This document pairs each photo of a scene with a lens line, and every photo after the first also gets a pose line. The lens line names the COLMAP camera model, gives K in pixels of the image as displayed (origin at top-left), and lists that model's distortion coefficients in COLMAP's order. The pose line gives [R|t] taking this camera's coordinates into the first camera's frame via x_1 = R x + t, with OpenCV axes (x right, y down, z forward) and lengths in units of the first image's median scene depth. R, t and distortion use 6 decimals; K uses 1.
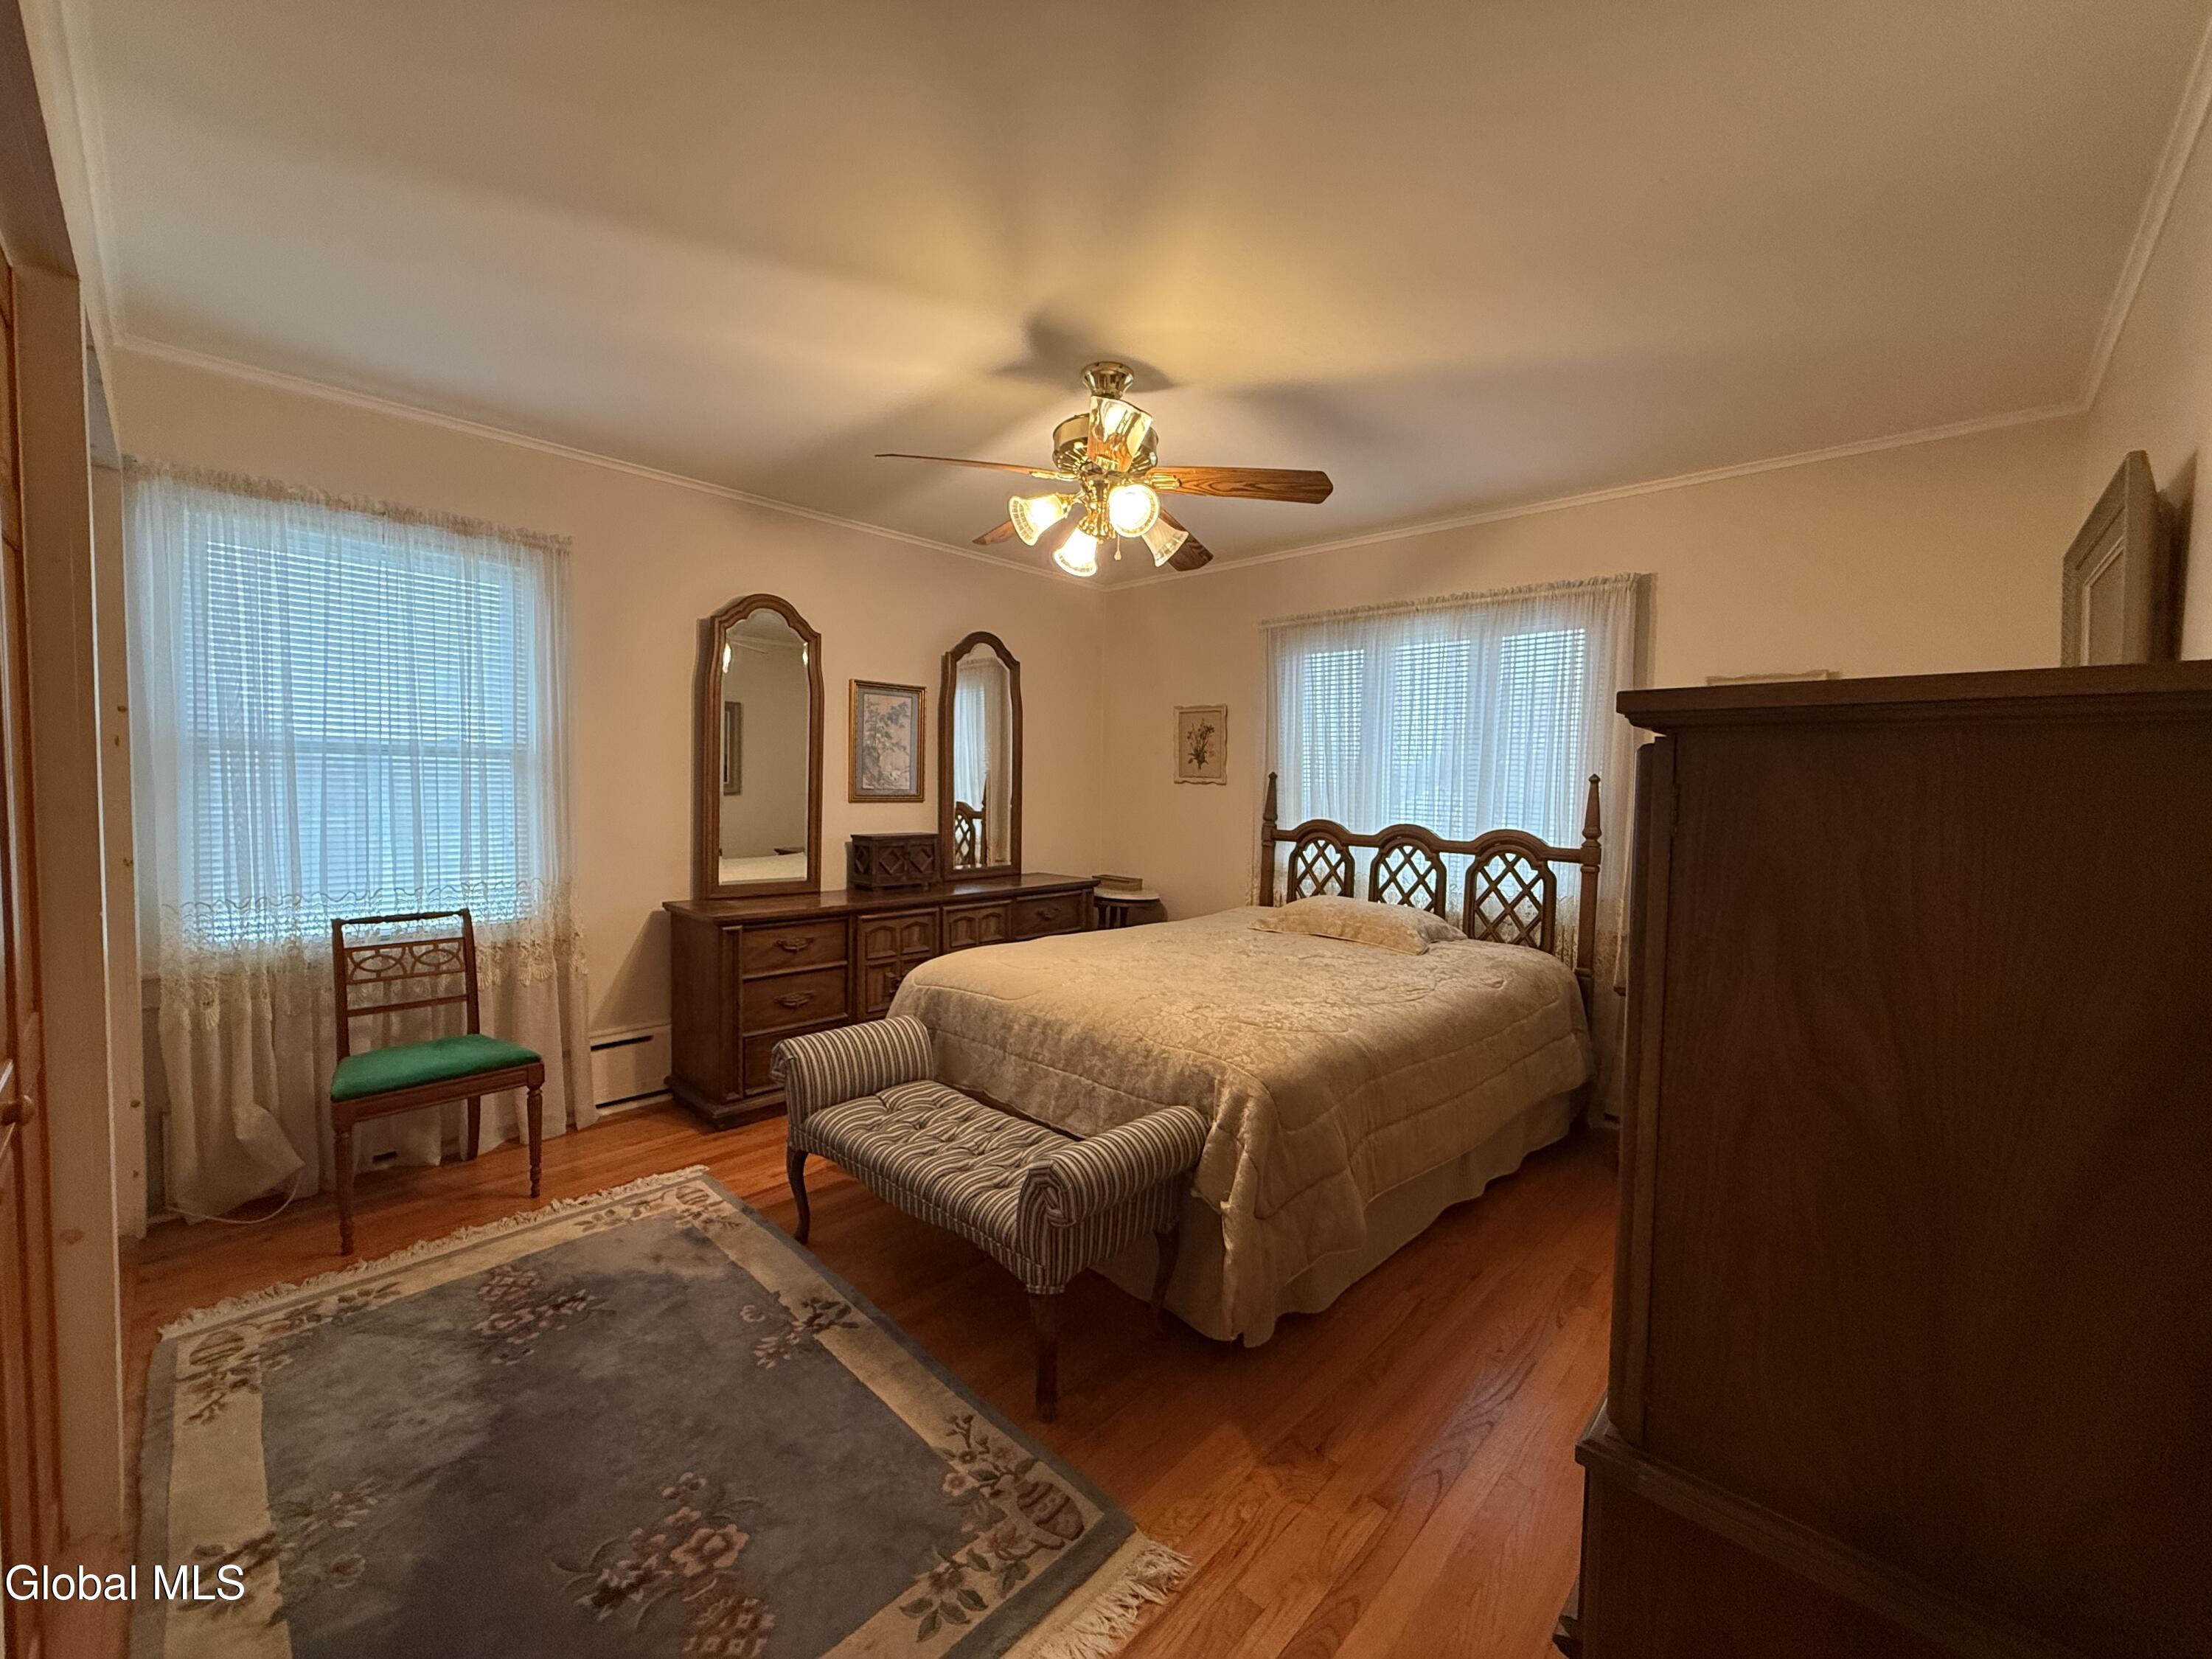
lens RADIAL K [[879.8, 0, 1101.8], [0, 879.8, 830.7], [0, 0, 1]] dist [-0.001442, 0.000351]
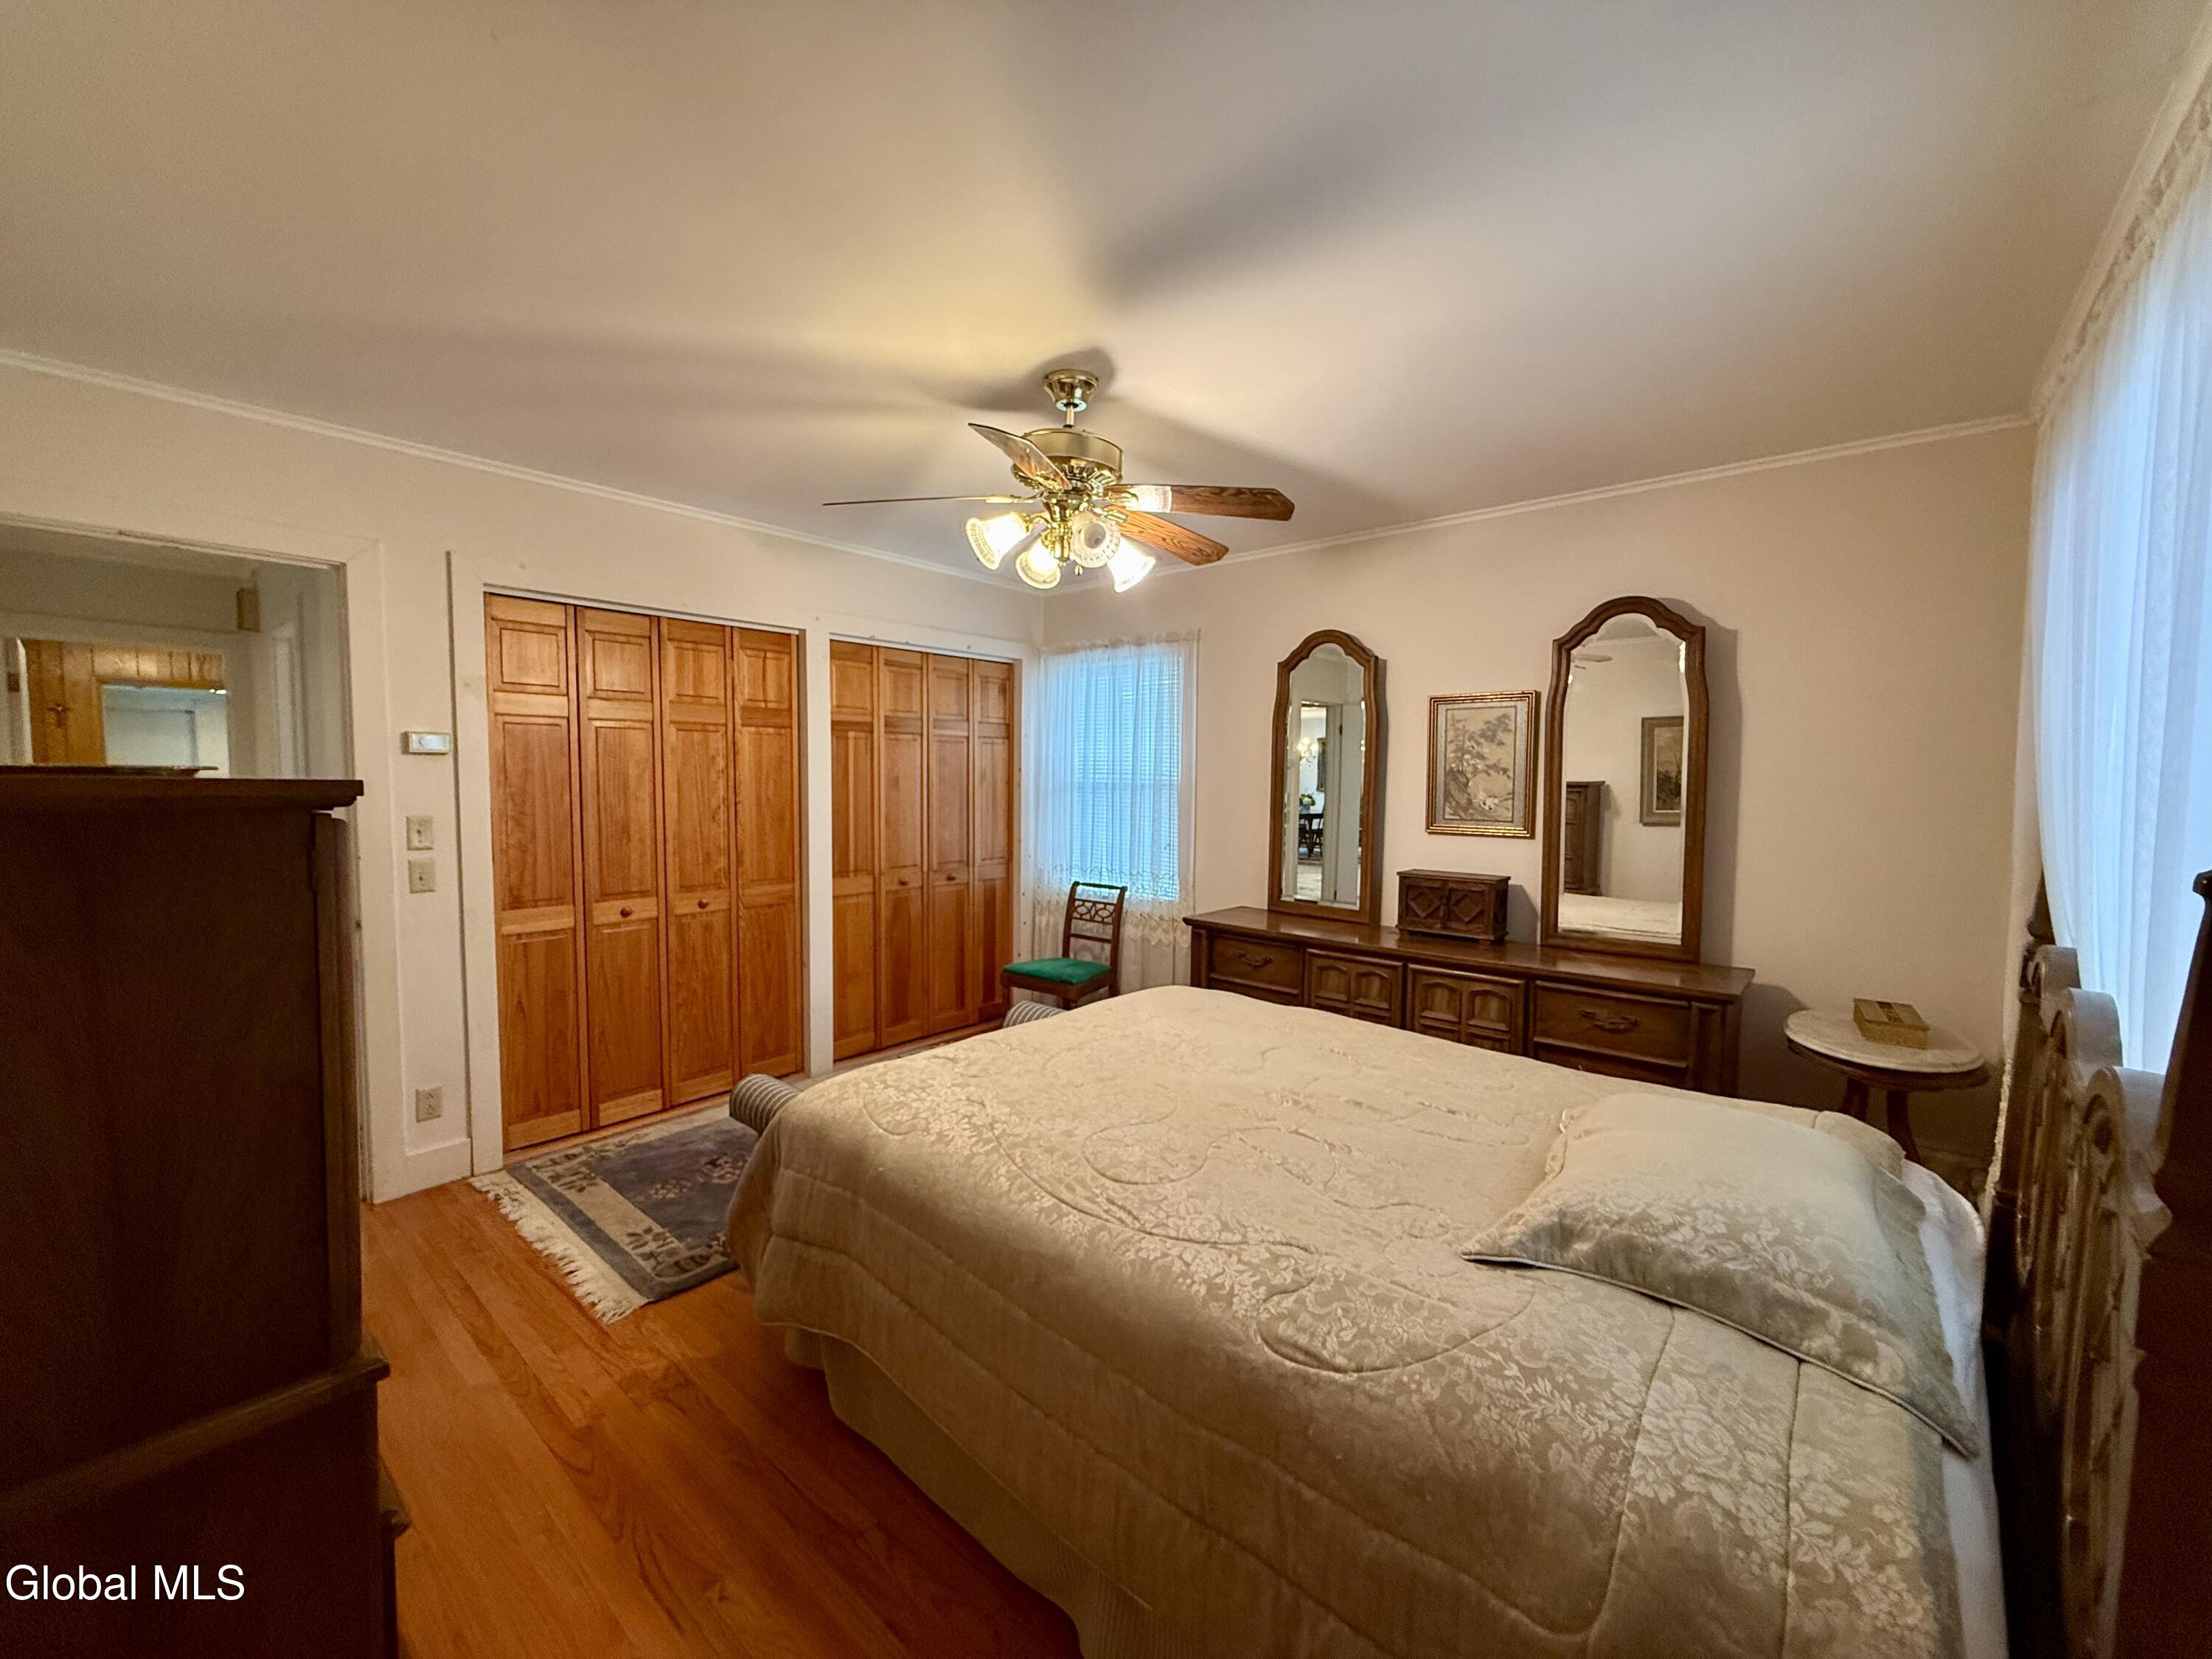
lens RADIAL K [[879.8, 0, 1095.3], [0, 879.8, 825.6], [0, 0, 1]] dist [-0.001442, 0.000351]
pose [[0.037653, 0.028608, -0.998881, 0.618135], [-0.071125, 0.997132, 0.025876, -0.041775], [0.996757, 0.070071, 0.039580, 0.659140]]
